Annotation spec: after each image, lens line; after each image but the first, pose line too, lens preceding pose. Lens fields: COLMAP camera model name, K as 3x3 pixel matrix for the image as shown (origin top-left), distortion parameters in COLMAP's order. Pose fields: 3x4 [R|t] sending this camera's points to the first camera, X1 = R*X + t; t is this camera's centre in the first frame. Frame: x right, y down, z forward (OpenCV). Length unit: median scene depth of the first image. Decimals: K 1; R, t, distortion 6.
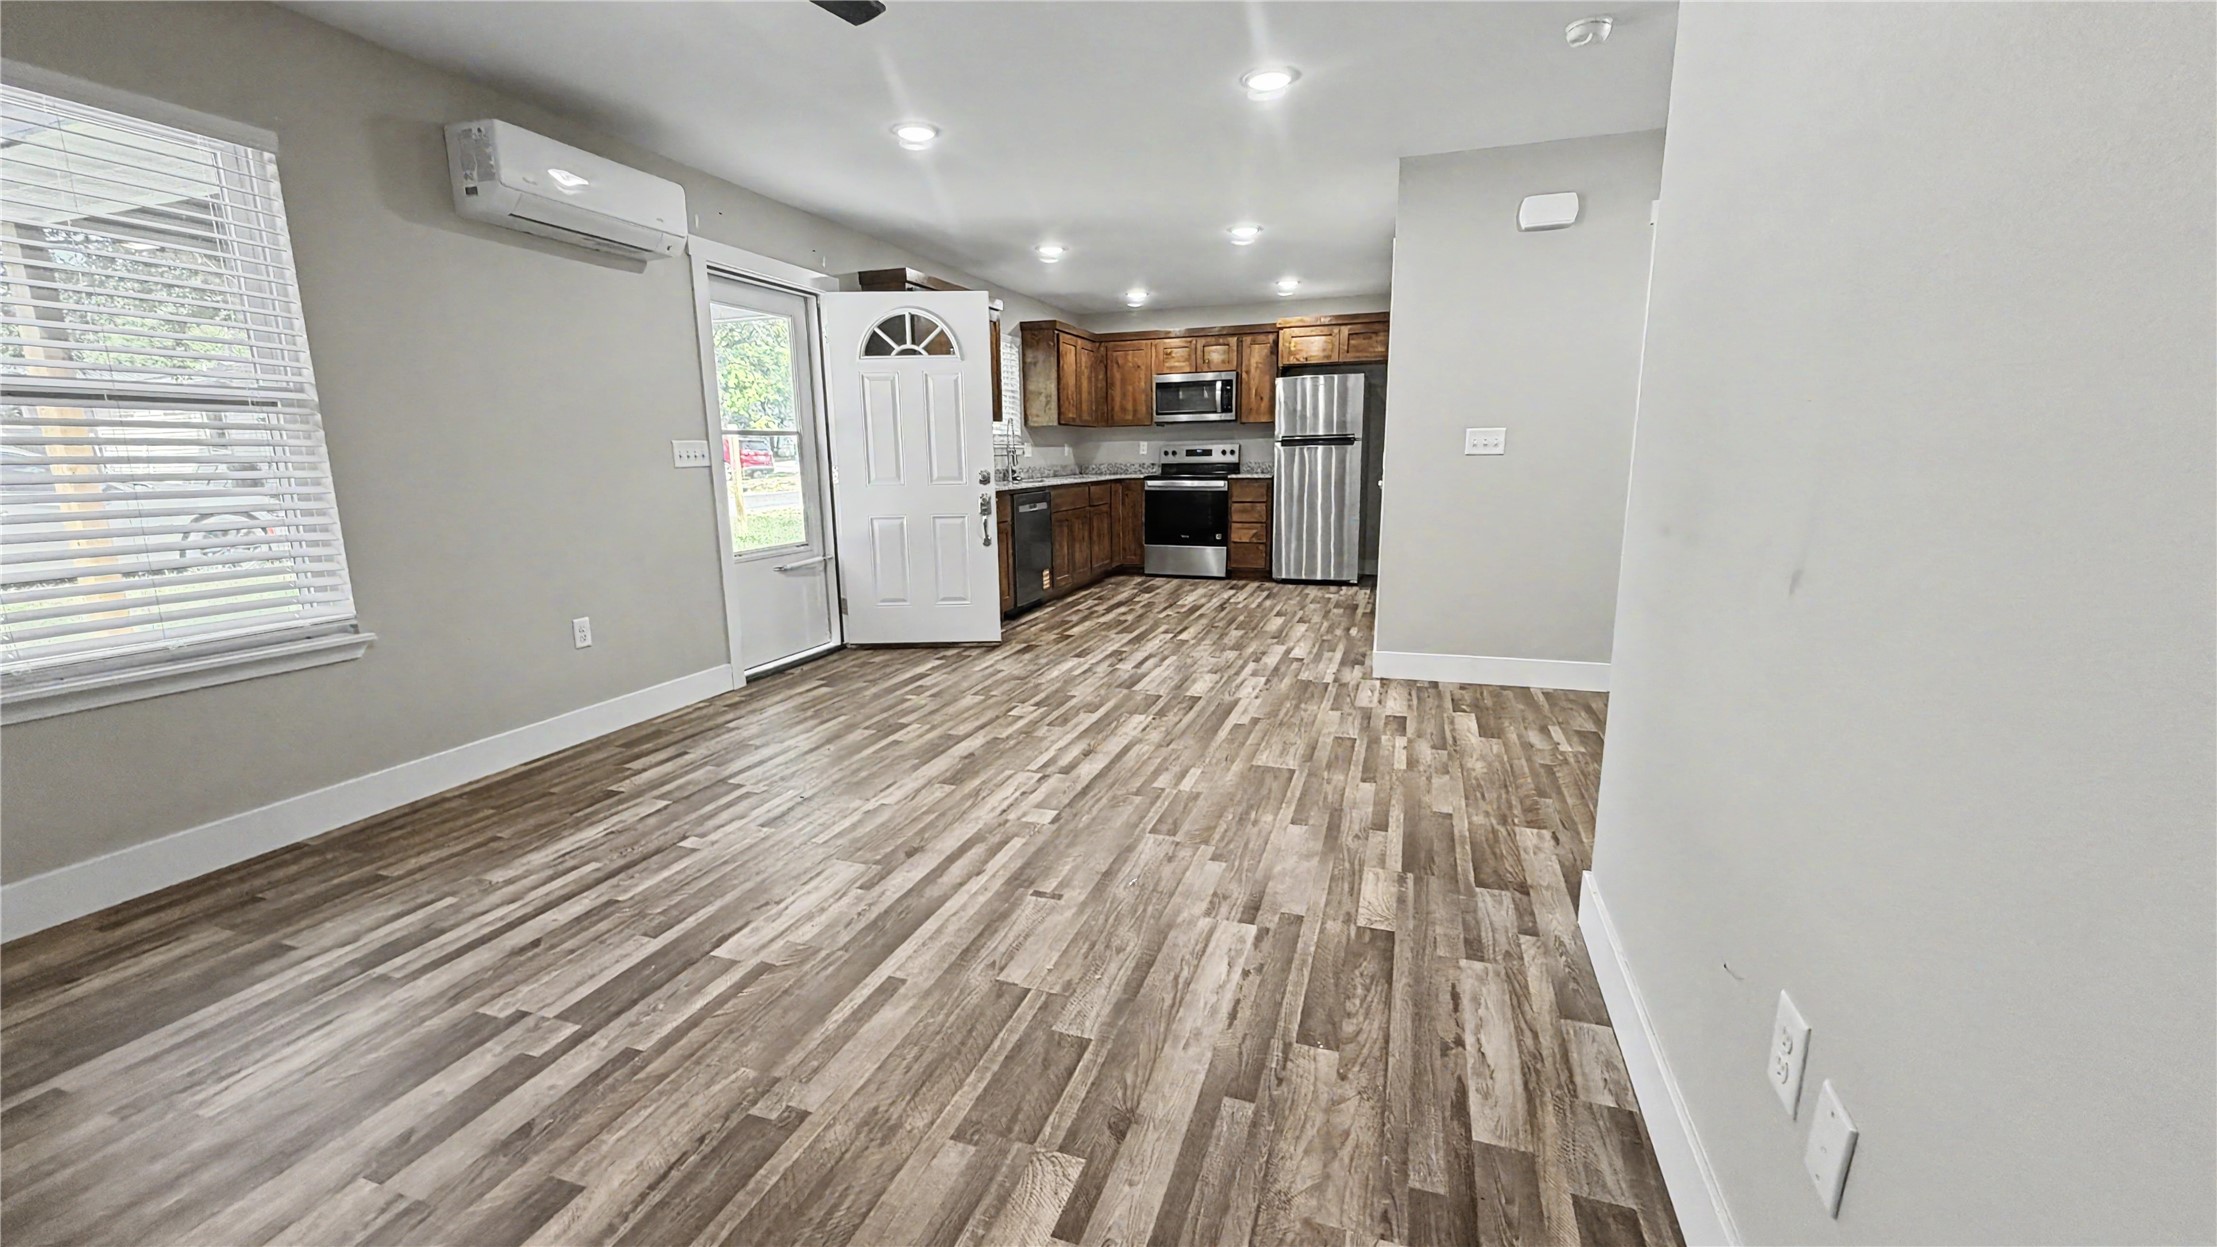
lens RADIAL K [[882.0, 0, 1102.8], [0, 882.0, 627.3], [0, 0, 1]] dist [-0.000417, 0.000060]
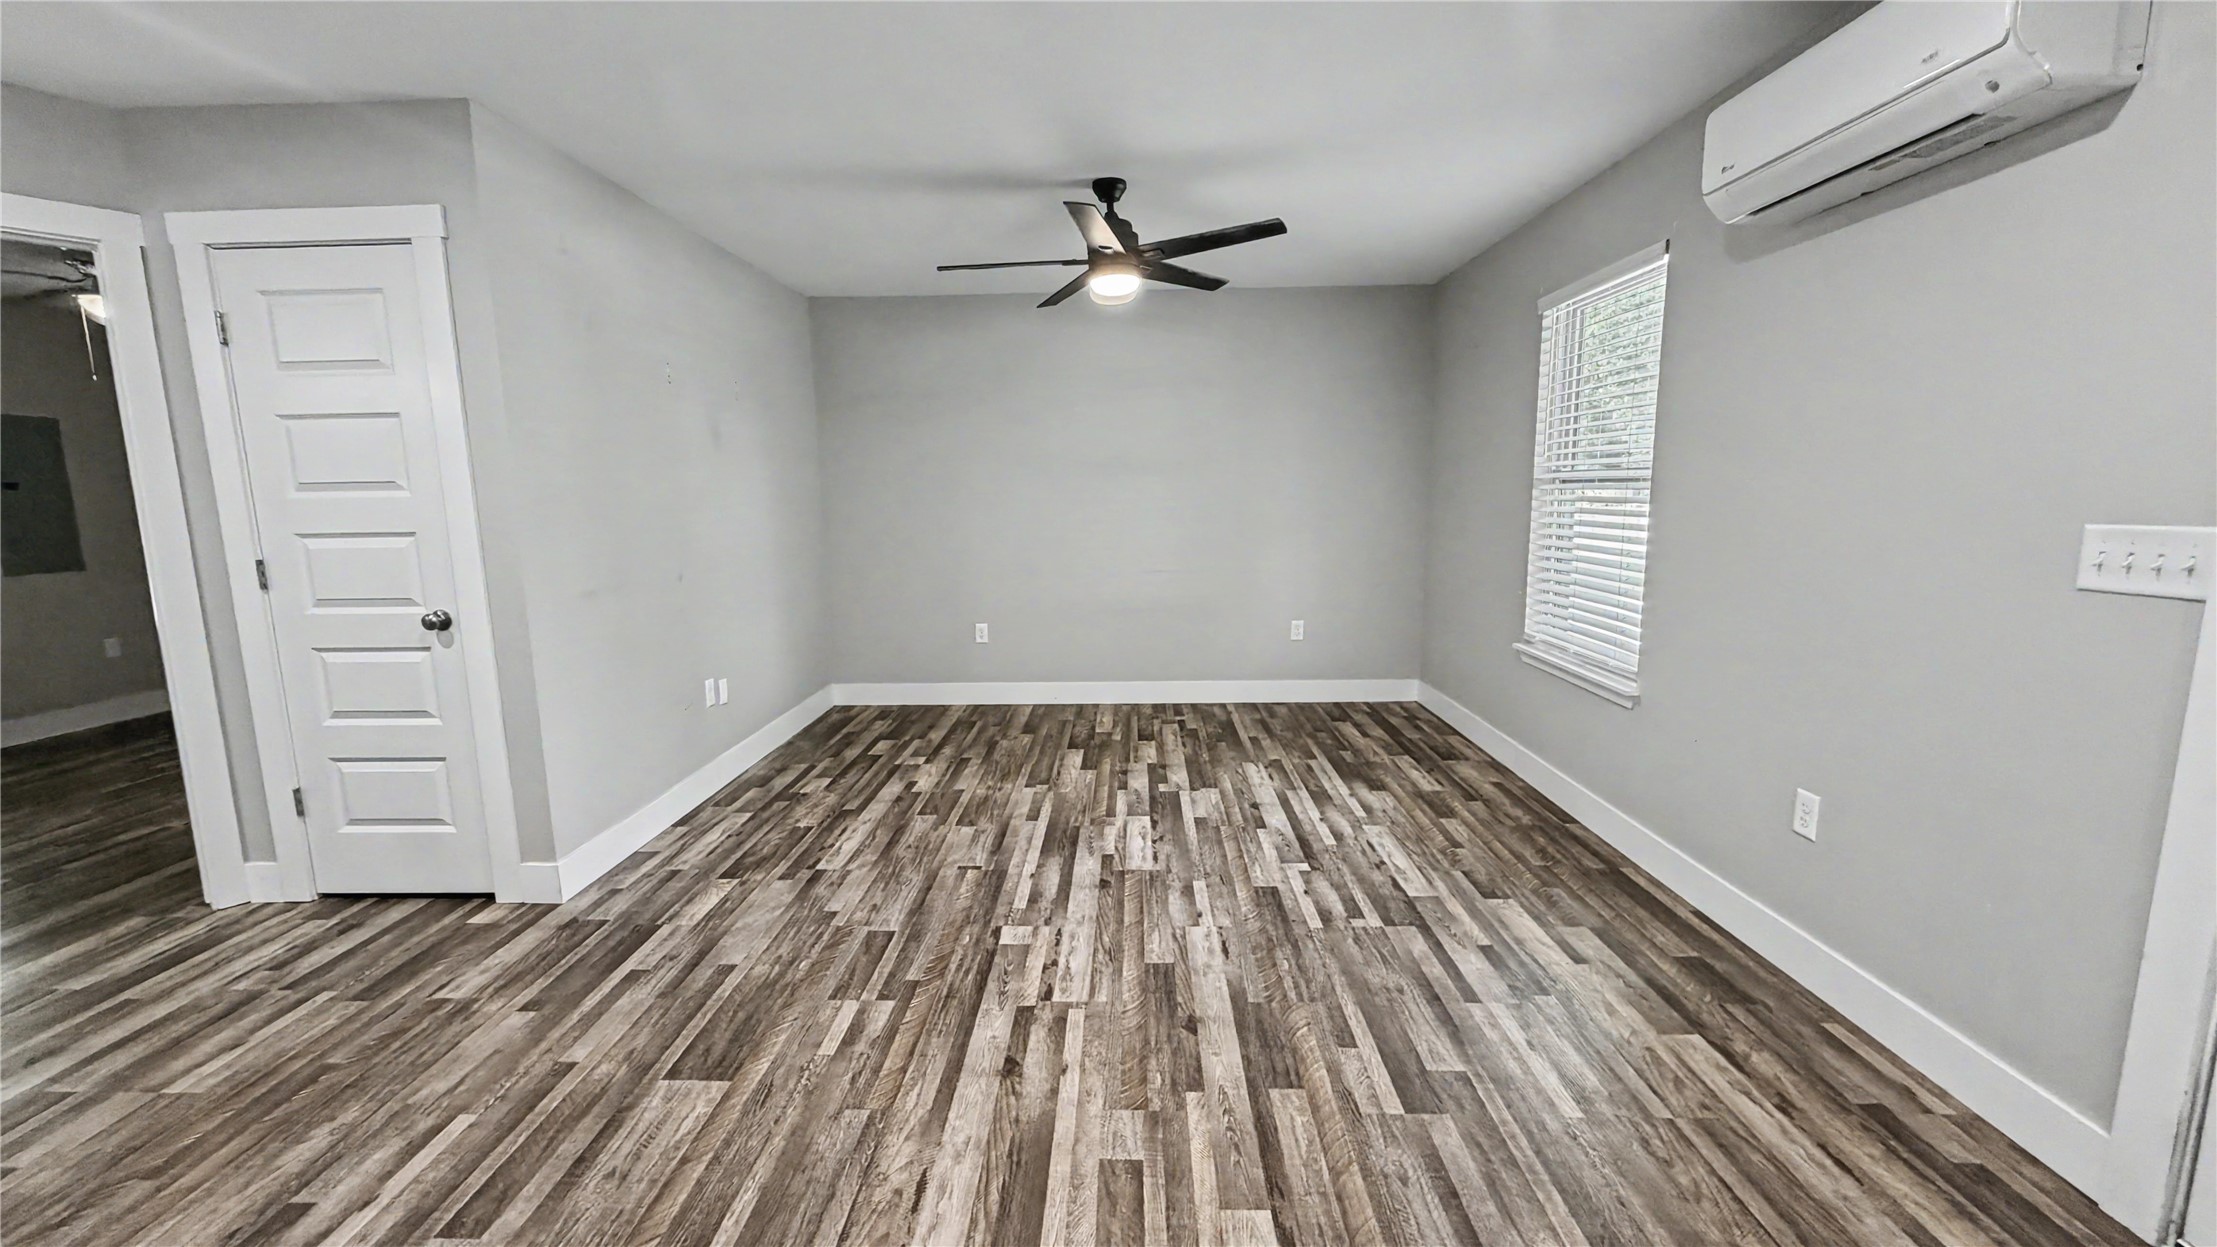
lens RADIAL K [[882.0, 0, 1102.8], [0, 882.0, 627.3], [0, 0, 1]] dist [-0.000417, 0.000060]
pose [[-0.952699, 0.073601, -0.294867, 0.072714], [-0.030856, 0.941793, 0.334773, -0.318846], [0.302344, 0.328037, -0.894975, 1.373316]]
